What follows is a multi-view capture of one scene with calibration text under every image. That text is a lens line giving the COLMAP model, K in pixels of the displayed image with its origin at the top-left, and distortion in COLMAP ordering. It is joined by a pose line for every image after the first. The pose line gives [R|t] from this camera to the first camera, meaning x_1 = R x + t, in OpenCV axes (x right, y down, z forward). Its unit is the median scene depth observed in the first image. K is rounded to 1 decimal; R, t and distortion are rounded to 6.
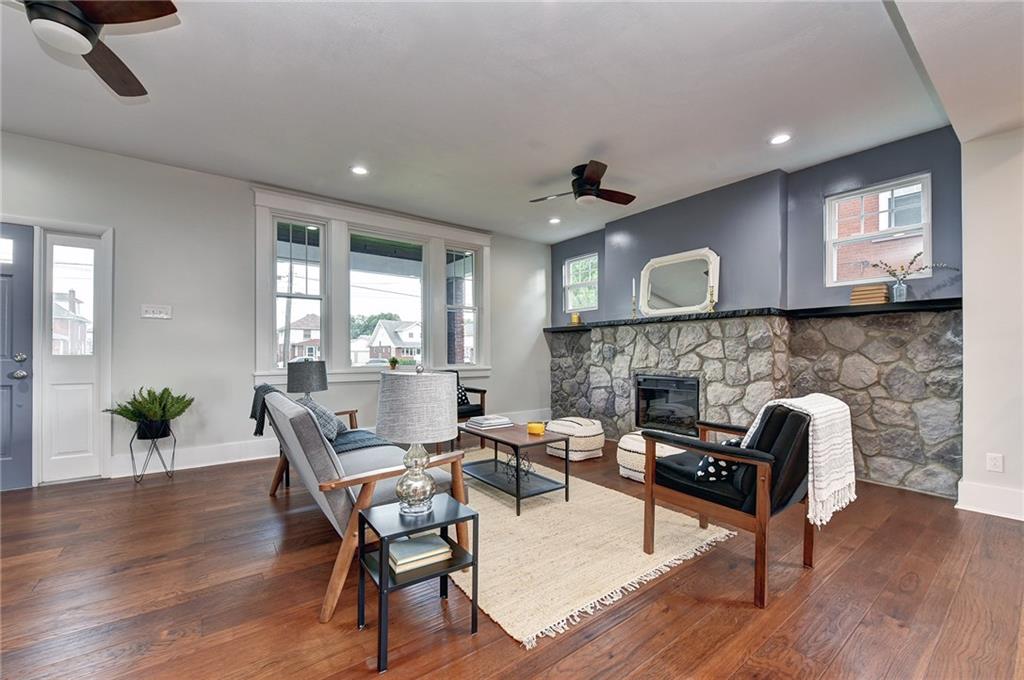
lens RADIAL K [[424.2, 0, 507.3], [0, 424.2, 347.8], [0, 0, 1]] dist [0.003245, -0.002464]
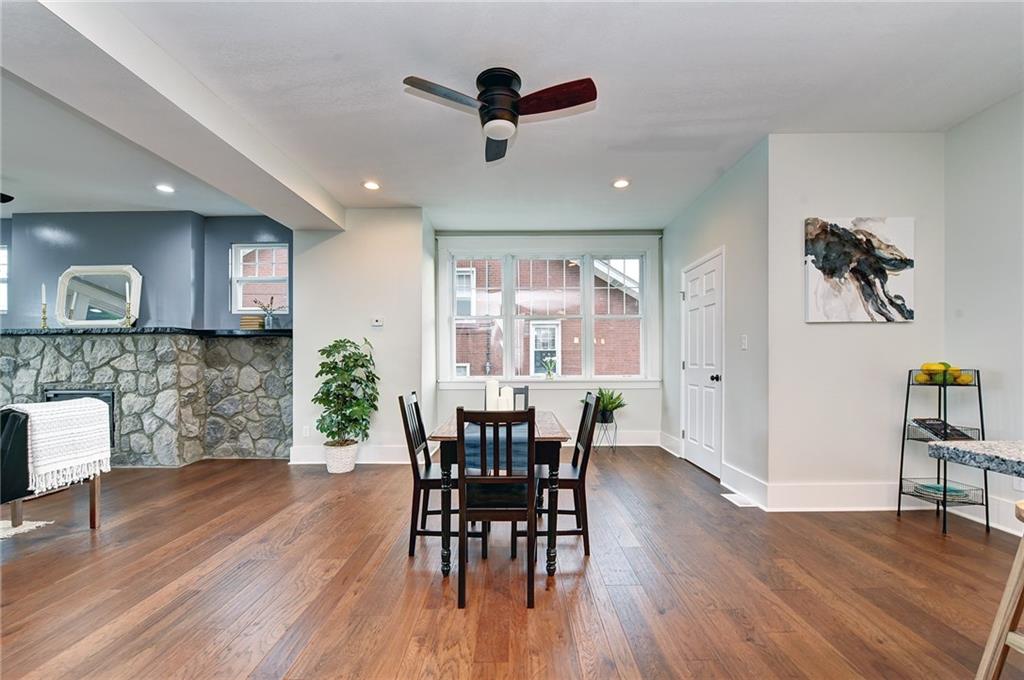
lens RADIAL K [[424.2, 0, 510.4], [0, 424.2, 365.3], [0, 0, 1]] dist [0.003245, -0.002464]
pose [[0.622019, -0.013667, 0.782883, 0.258096], [-0.004099, 0.999777, 0.020709, -0.016051], [-0.782991, -0.016090, 0.621825, -0.440487]]
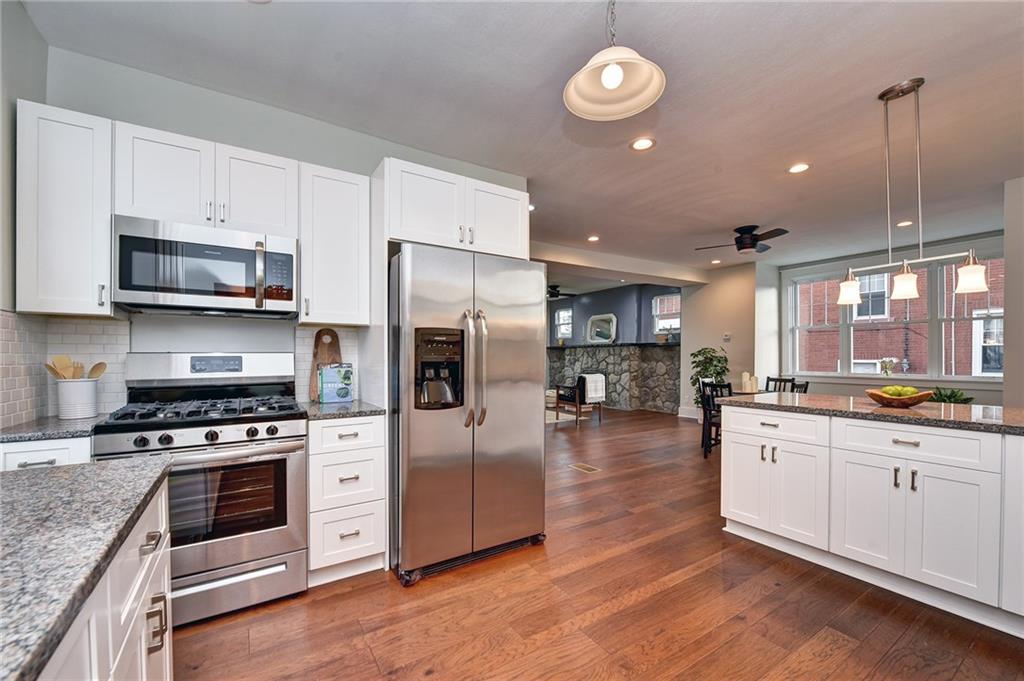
lens RADIAL K [[424.2, 0, 502.0], [0, 424.2, 358.2], [0, 0, 1]] dist [0.003245, -0.002464]
pose [[0.995916, -0.006371, -0.090055, 0.103770], [0.008245, 0.999757, 0.020447, -0.058466], [0.089903, -0.021106, 0.995727, -1.426077]]
